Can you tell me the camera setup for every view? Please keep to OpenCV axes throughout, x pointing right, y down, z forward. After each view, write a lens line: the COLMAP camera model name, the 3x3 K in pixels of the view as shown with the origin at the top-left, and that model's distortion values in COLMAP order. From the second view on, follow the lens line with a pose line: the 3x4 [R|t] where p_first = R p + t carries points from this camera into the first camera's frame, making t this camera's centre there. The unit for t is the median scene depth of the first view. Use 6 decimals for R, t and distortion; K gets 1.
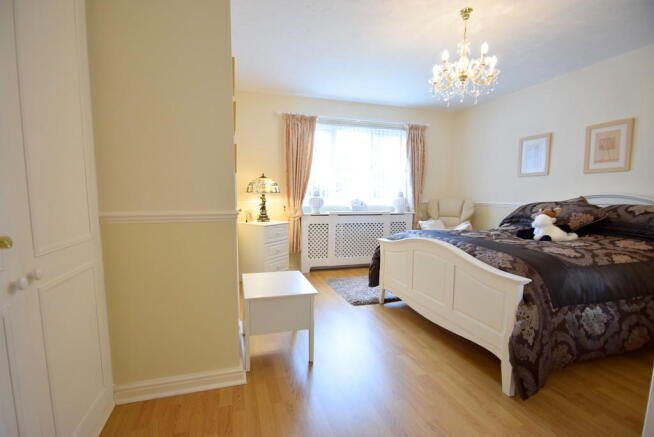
lens RADIAL K [[292.1, 0, 319.0], [0, 292.1, 224.1], [0, 0, 1]] dist [0.020448, -0.021020]
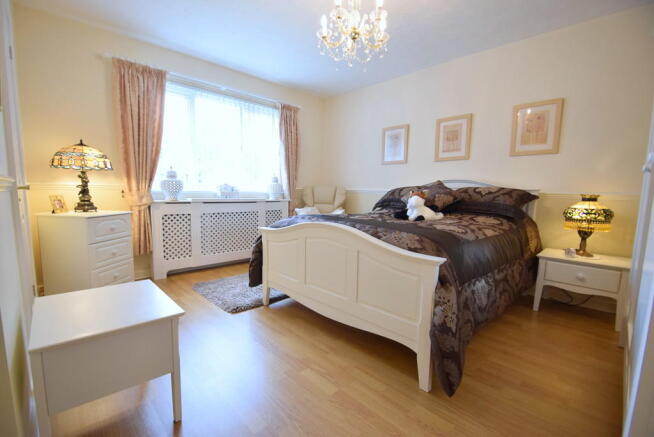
lens RADIAL K [[292.1, 0, 319.0], [0, 292.1, 224.1], [0, 0, 1]] dist [0.020448, -0.021020]
pose [[0.897231, -0.043568, 0.439406, -0.007721], [0.034483, 0.998995, 0.028640, 0.022399], [-0.440212, -0.010544, 0.897832, 0.186351]]
